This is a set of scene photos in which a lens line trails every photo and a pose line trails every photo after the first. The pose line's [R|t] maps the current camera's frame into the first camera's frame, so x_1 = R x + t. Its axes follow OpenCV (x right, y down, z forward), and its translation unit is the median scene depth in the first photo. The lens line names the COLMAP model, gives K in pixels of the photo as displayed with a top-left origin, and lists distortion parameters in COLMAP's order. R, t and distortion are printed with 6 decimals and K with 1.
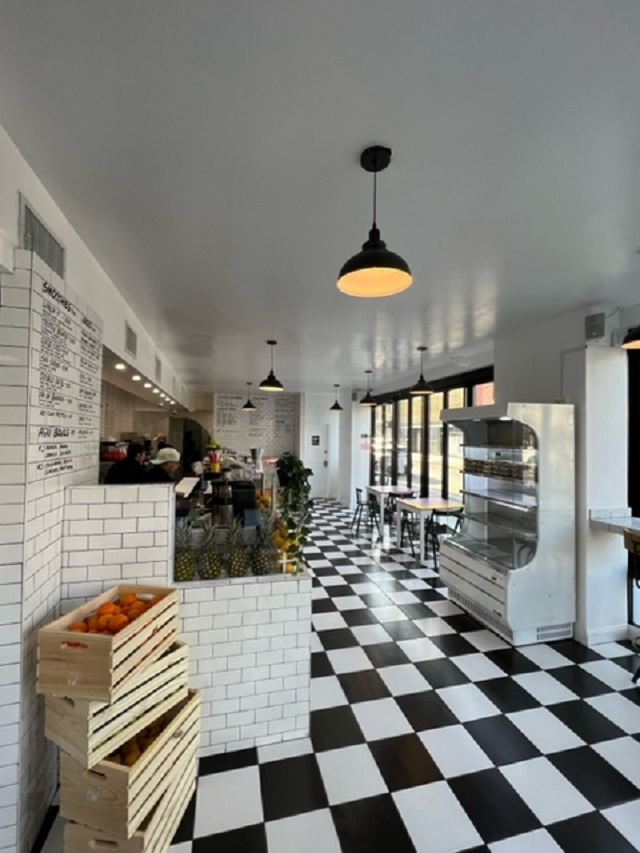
lens RADIAL K [[374.0, 0, 315.9], [0, 374.0, 427.7], [0, 0, 1]] dist [-0.004065, 0.000206]
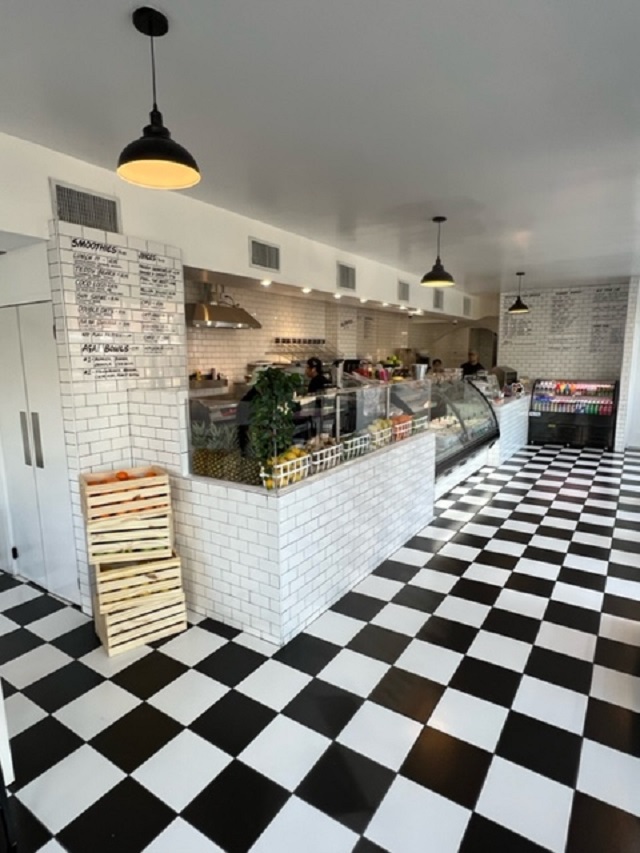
lens RADIAL K [[485.2, 0, 316.6], [0, 485.2, 433.9], [0, 0, 1]] dist [-0.002105, -0.000765]
pose [[0.669580, 0.102096, -0.735690, 1.021114], [0.035158, 0.985041, 0.168698, 0.042668], [0.741907, -0.138822, 0.655974, 0.306275]]
